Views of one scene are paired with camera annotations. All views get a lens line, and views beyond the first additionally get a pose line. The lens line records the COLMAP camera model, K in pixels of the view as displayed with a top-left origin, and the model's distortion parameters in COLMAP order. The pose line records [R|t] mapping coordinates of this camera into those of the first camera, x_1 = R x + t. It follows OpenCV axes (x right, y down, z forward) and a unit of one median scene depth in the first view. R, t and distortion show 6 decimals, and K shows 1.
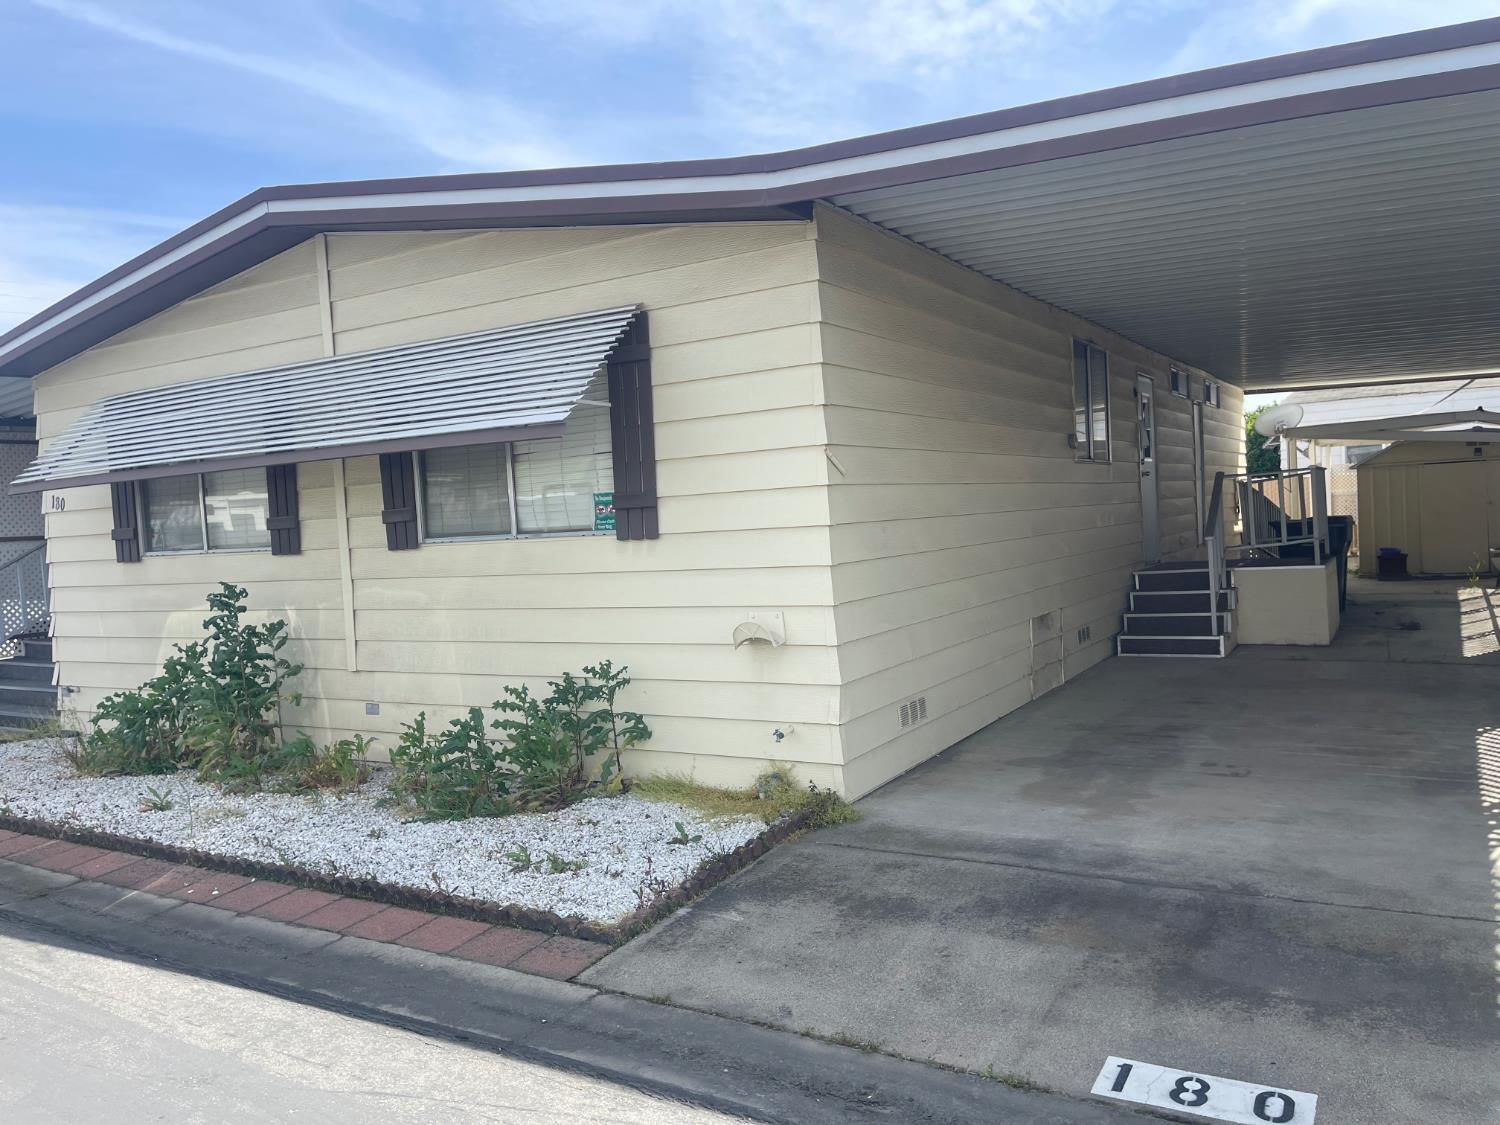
lens RADIAL K [[1139.2, 0, 749.9], [0, 1139.2, 560.4], [0, 0, 1]] dist [0.009259, 0.003591]
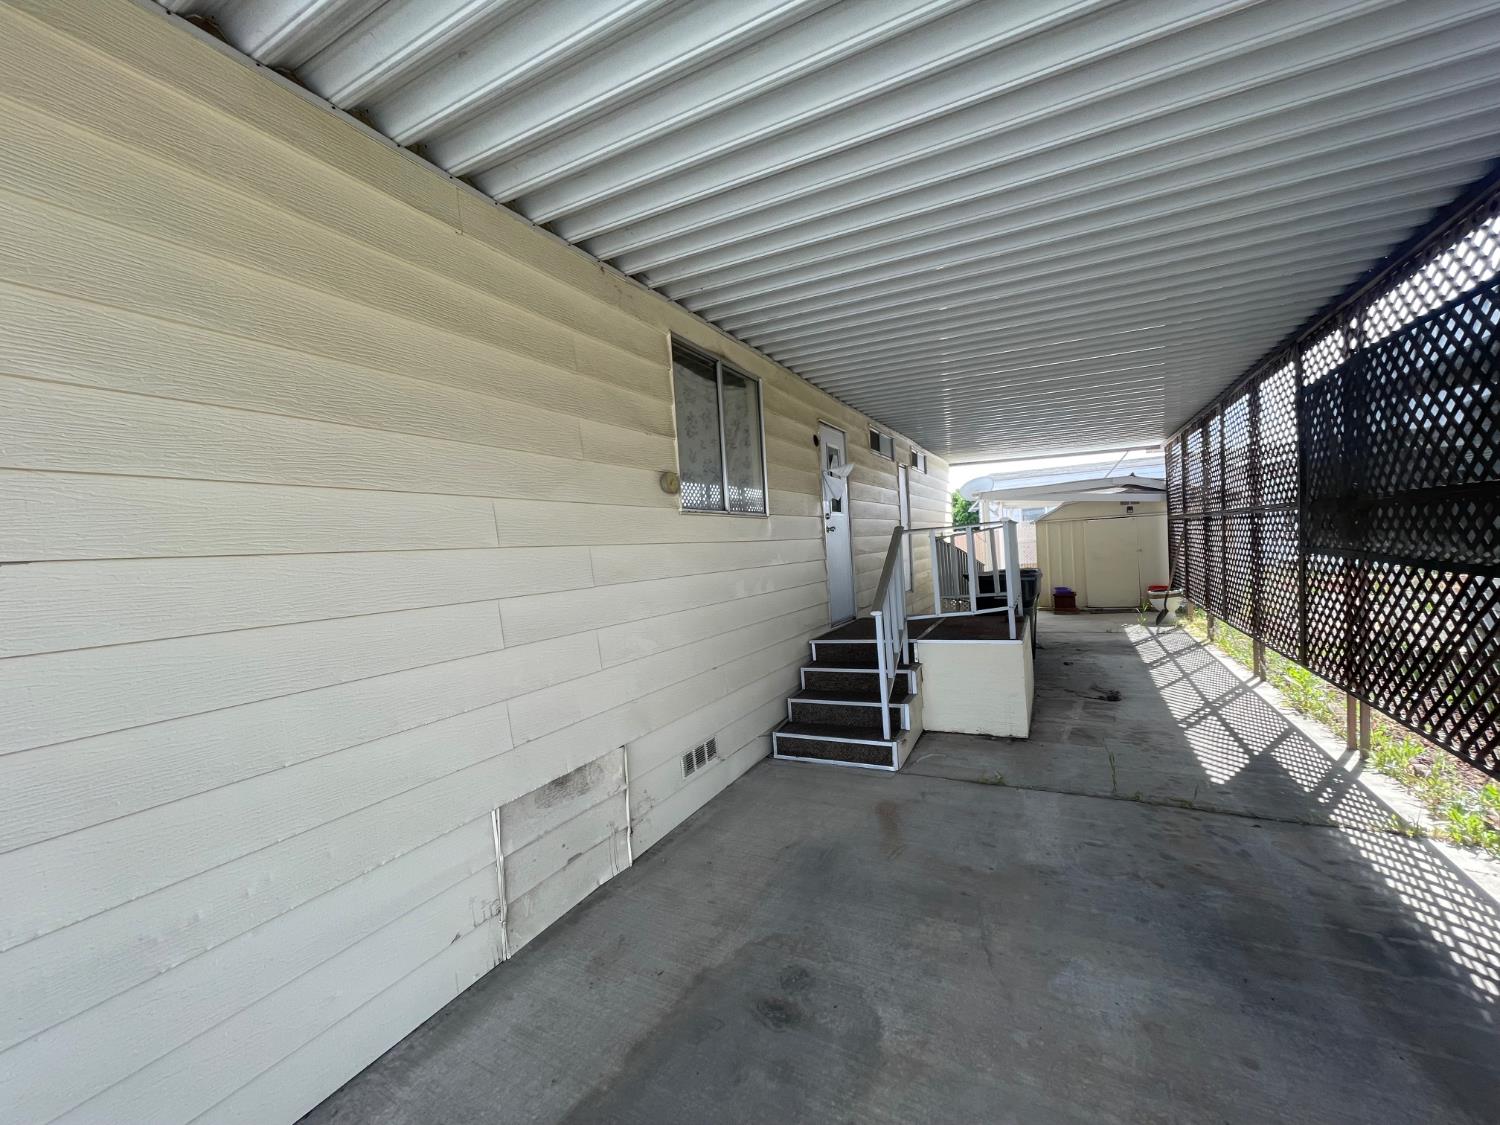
lens RADIAL K [[603.2, 0, 751.2], [0, 603.2, 564.9], [0, 0, 1]] dist [0.000497, 0.000551]
pose [[0.997681, -0.008564, 0.067518, 0.246463], [0.009667, 0.999825, -0.016028, -0.038841], [-0.067369, 0.016644, 0.997589, 0.509155]]
